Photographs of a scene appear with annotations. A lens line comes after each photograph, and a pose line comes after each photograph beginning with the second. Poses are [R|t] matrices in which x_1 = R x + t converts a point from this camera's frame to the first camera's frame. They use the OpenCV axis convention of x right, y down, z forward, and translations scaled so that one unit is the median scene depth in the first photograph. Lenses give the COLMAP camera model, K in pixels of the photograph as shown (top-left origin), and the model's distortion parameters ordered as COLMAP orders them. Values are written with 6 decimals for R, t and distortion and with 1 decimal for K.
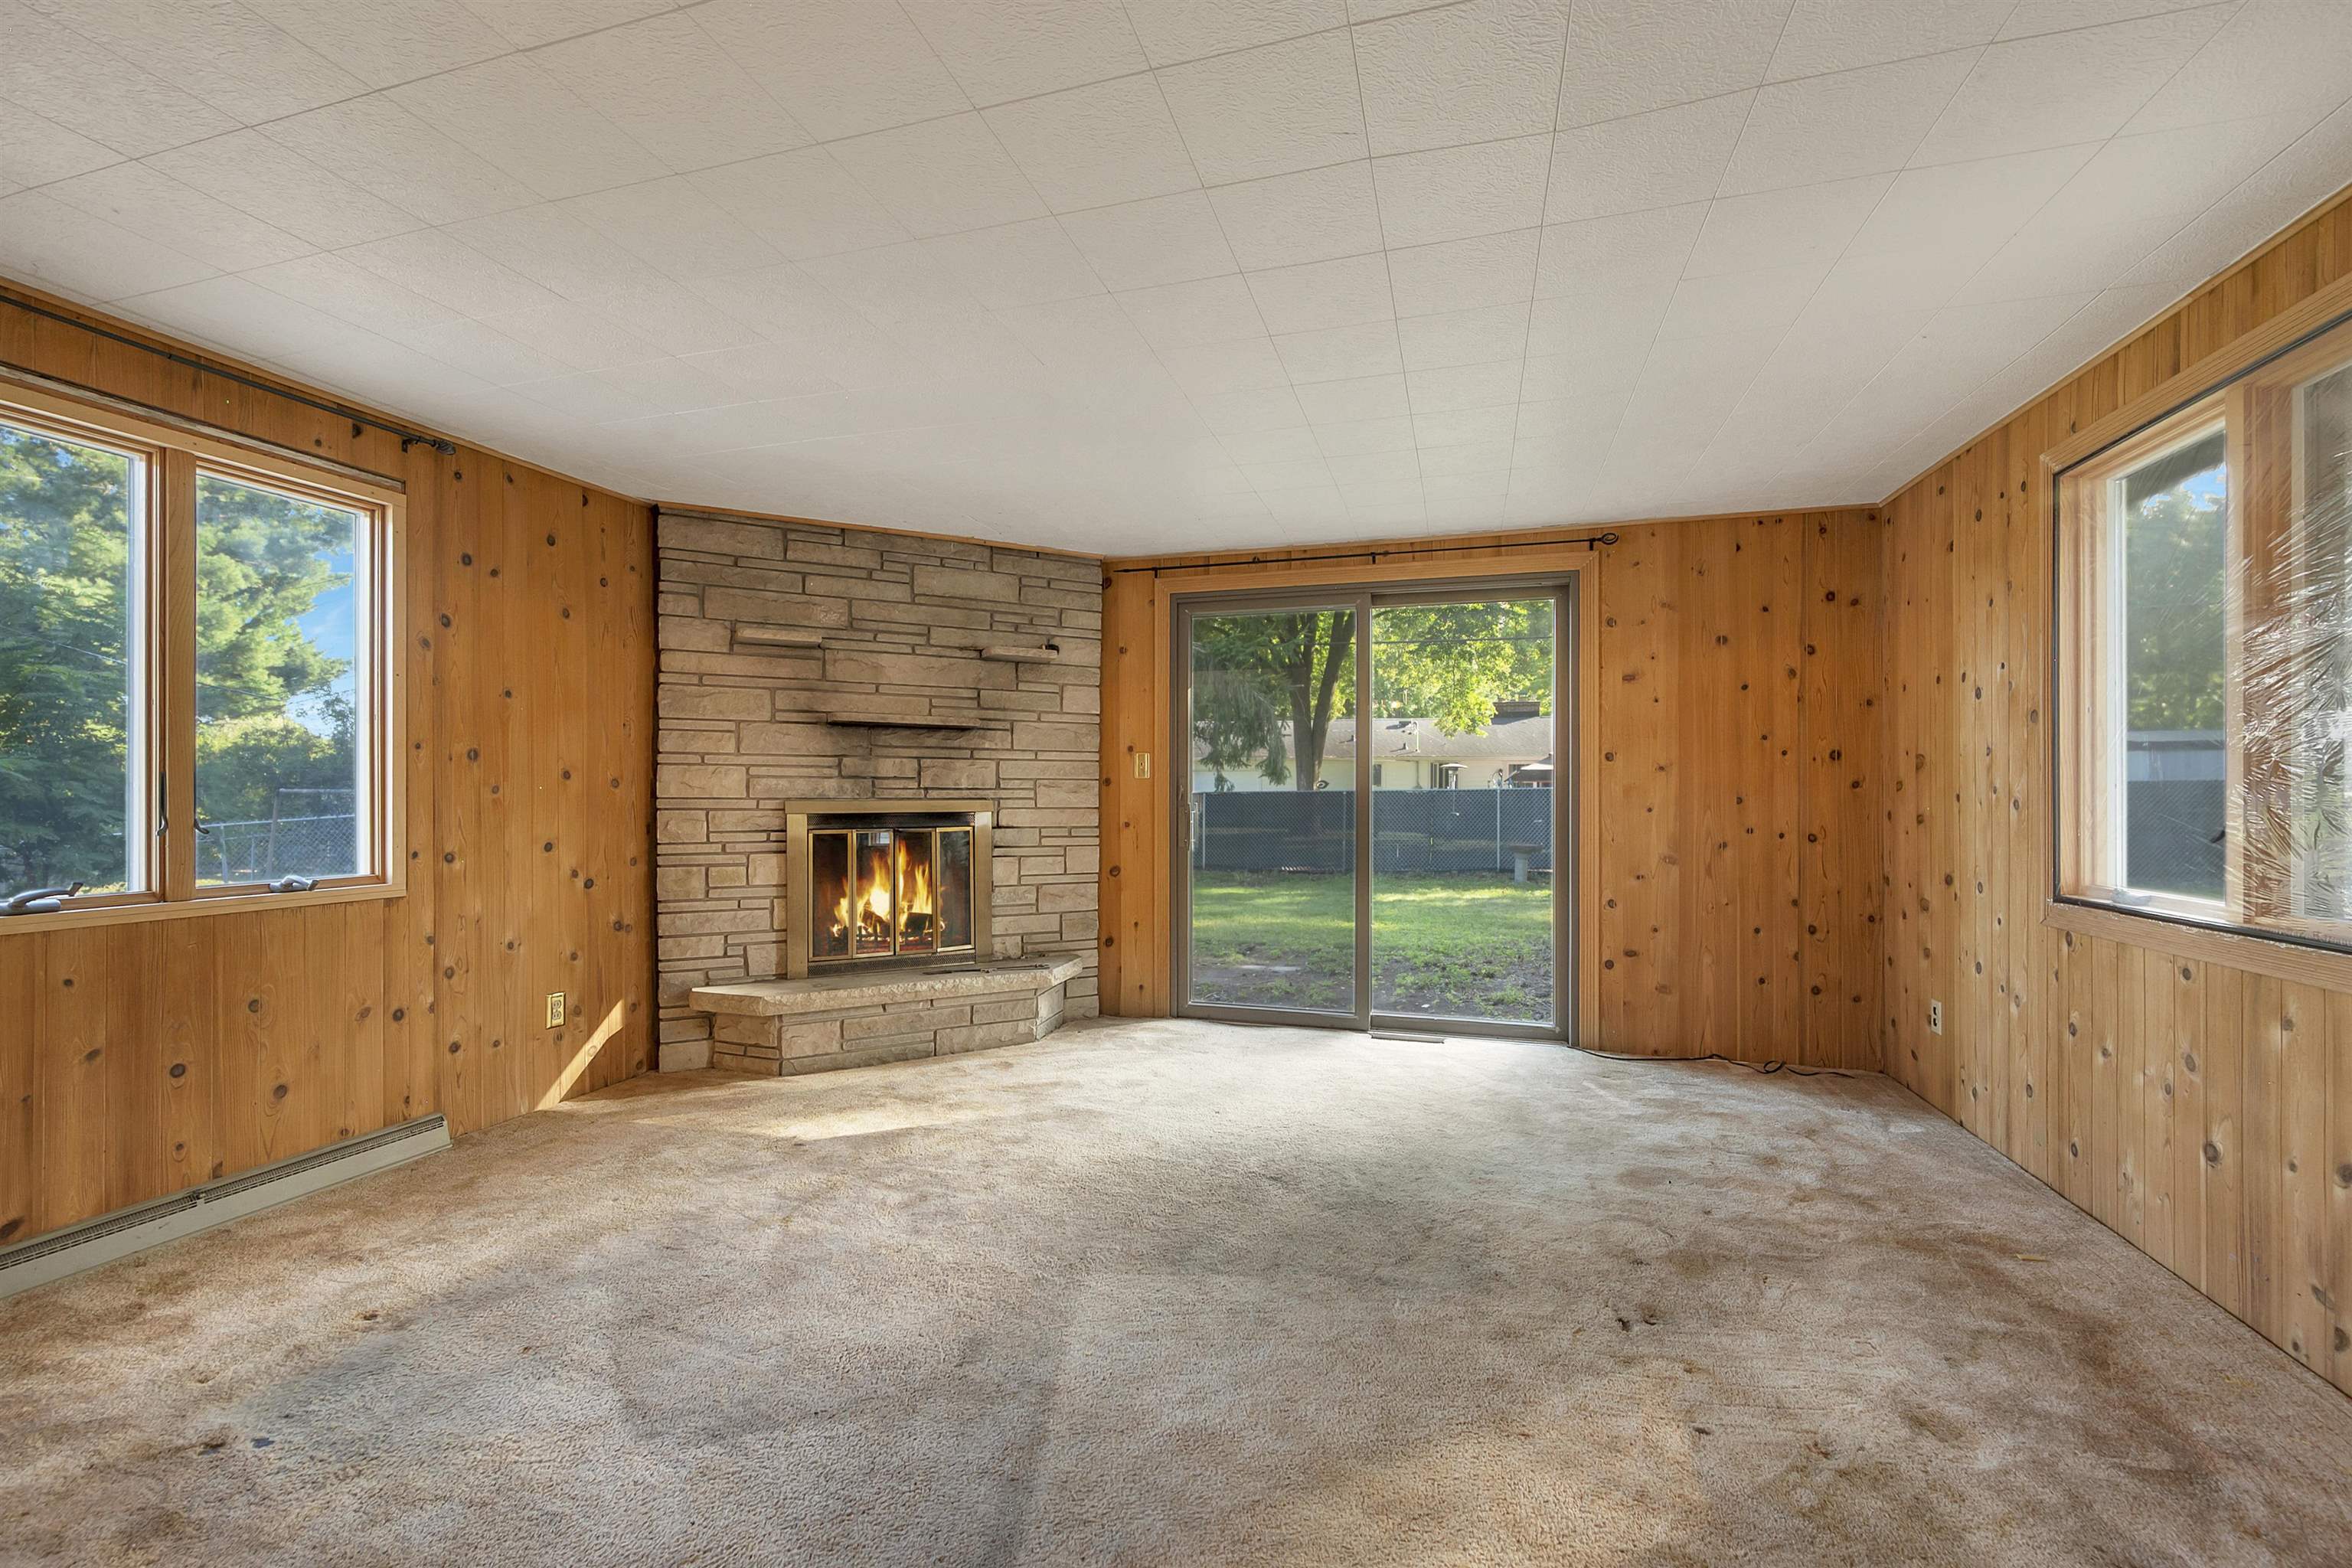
lens RADIAL K [[956.1, 0, 1177.2], [0, 956.1, 791.2], [0, 0, 1]] dist [-0.001670, 0.000127]
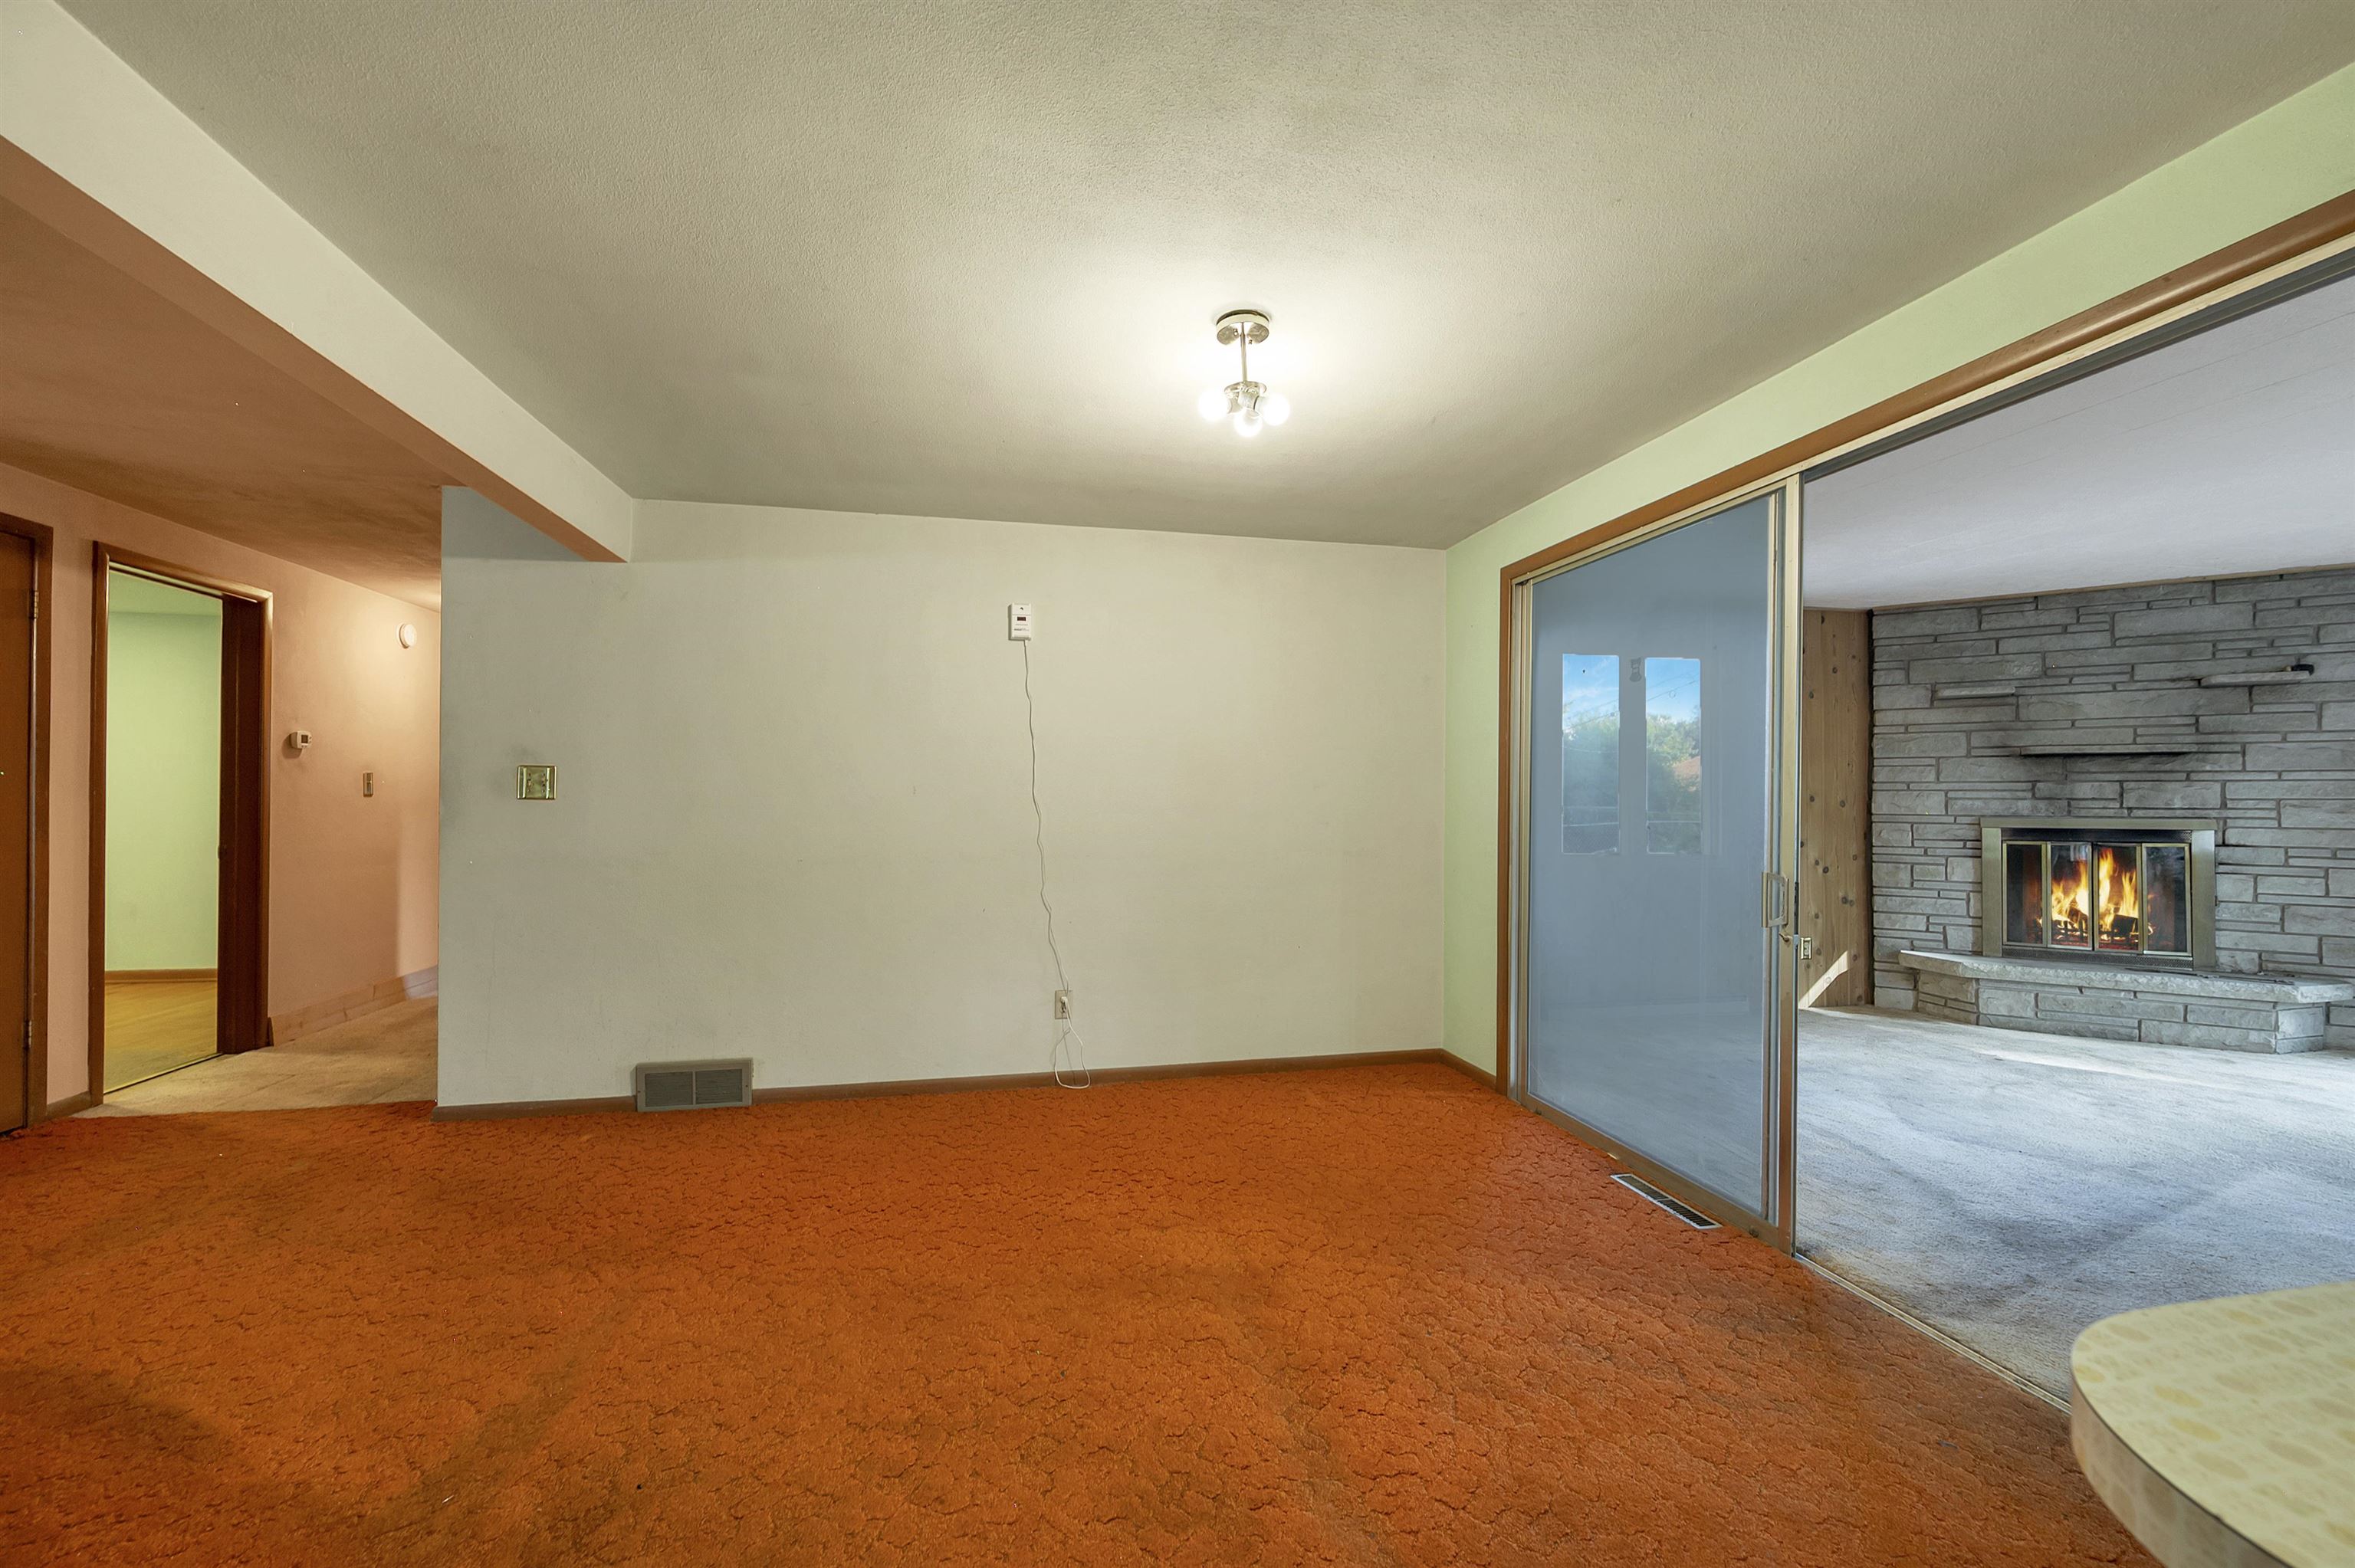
lens RADIAL K [[957.2, 0, 1175.2], [0, 957.2, 798.8], [0, 0, 1]] dist [-0.001670, 0.000127]
pose [[0.481342, -0.004735, -0.876520, 0.196989], [-0.003721, 0.999965, -0.007445, -0.001394], [0.876525, 0.006845, 0.481308, -0.570085]]
